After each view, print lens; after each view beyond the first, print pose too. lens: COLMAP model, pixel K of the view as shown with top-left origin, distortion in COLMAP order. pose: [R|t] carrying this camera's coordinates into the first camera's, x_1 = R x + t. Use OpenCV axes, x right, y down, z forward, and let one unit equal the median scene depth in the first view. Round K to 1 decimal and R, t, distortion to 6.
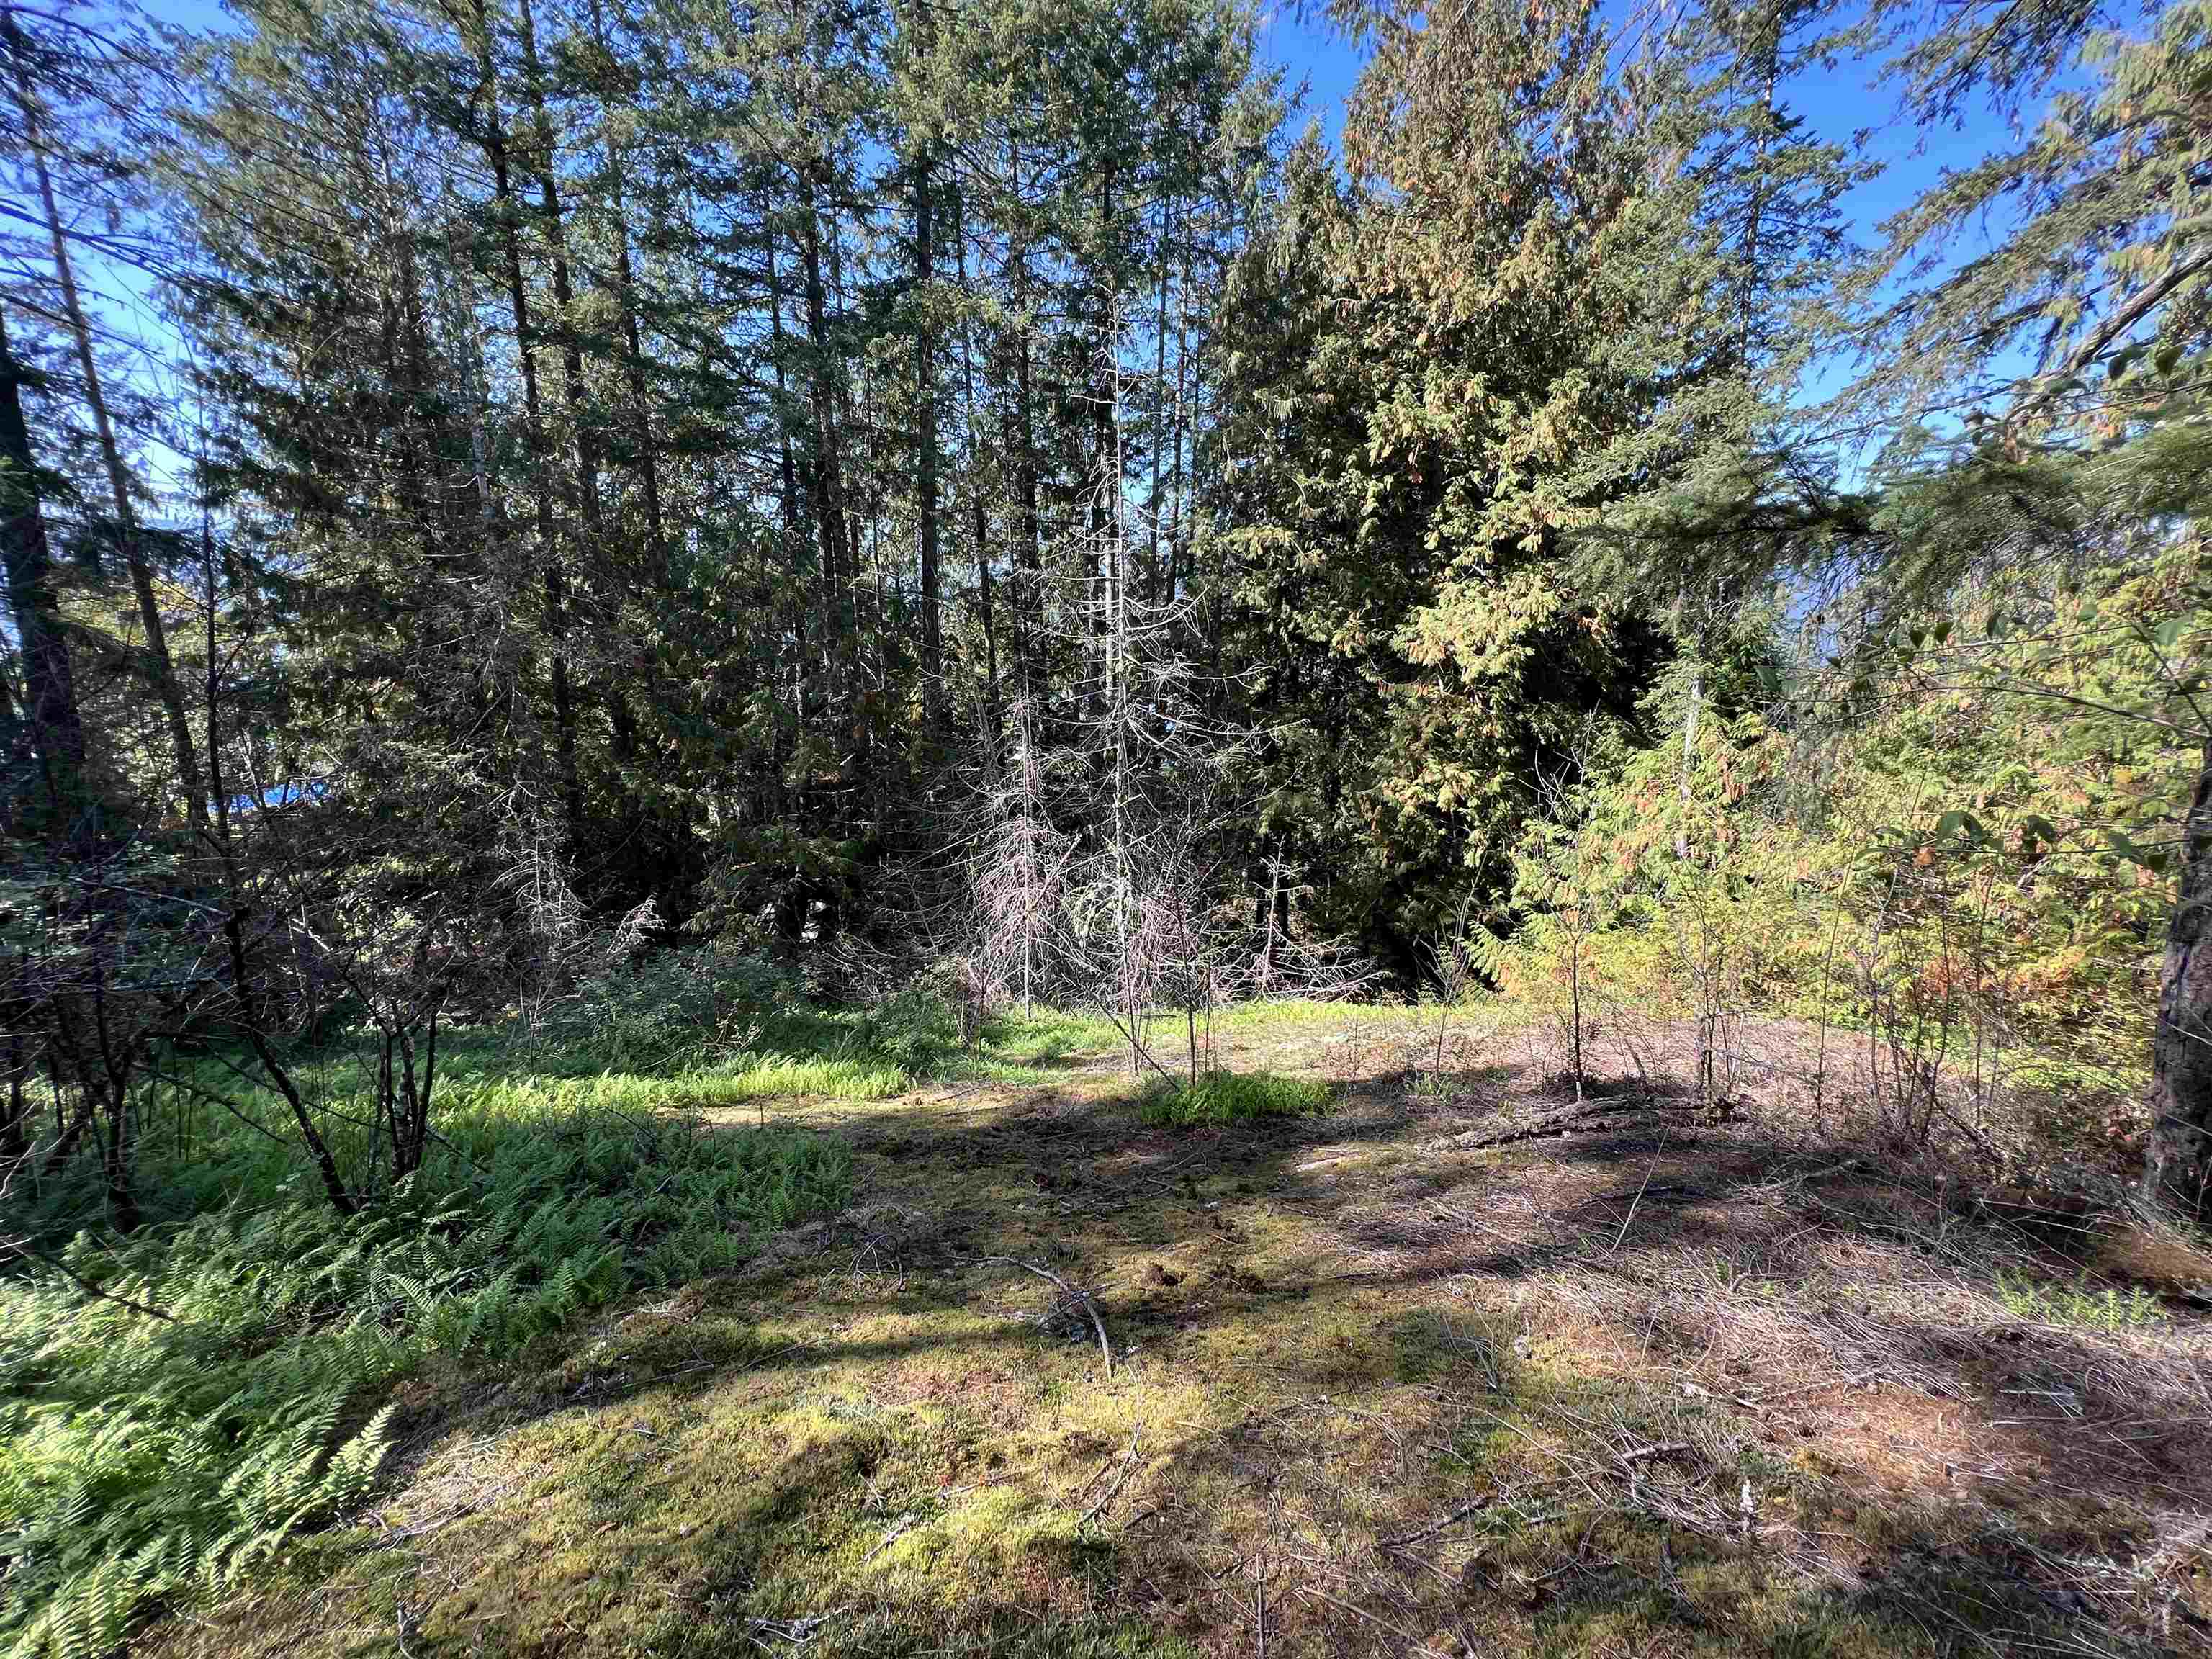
lens RADIAL K [[885.4, 0, 1105.2], [0, 885.4, 837.8], [0, 0, 1]] dist [0.001399, 0.000038]
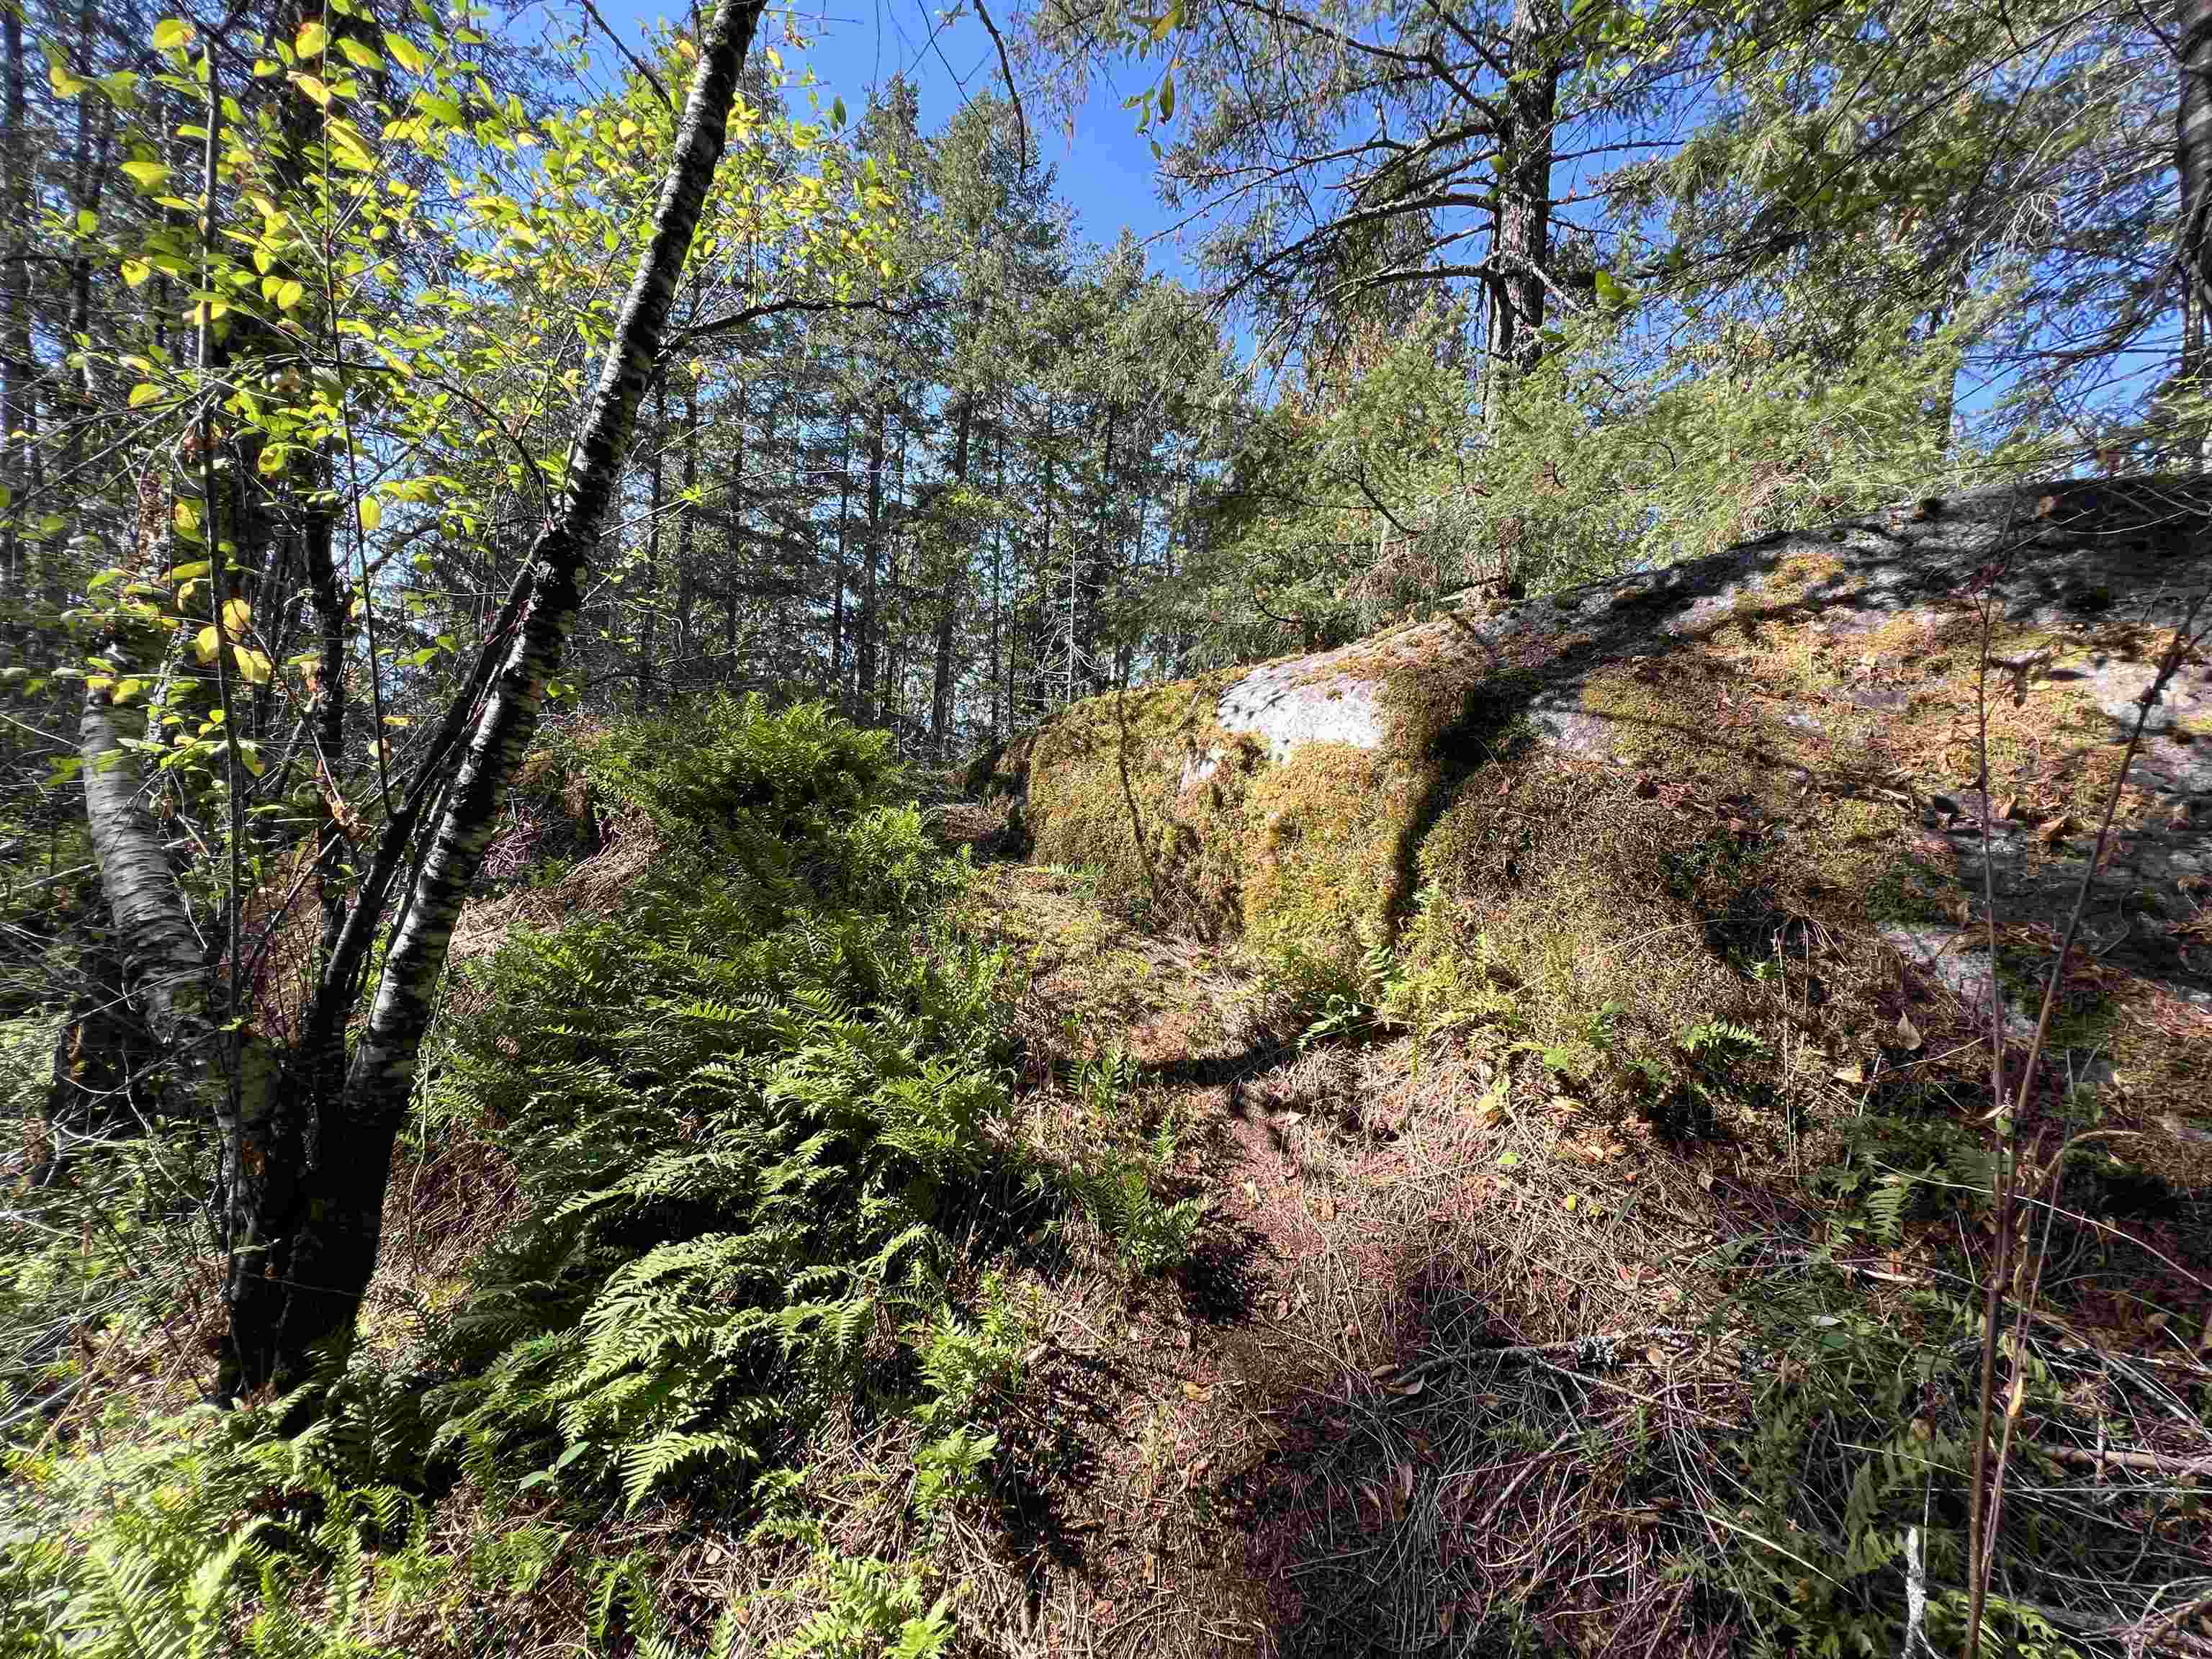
lens RADIAL K [[885.4, 0, 1108.3], [0, 885.4, 823.5], [0, 0, 1]] dist [0.001399, 0.000038]
pose [[0.996679, 0.070134, -0.041387, 0.102414], [-0.076781, 0.978656, -0.190625, 0.093224], [0.027134, 0.193170, 0.980790, -0.180027]]
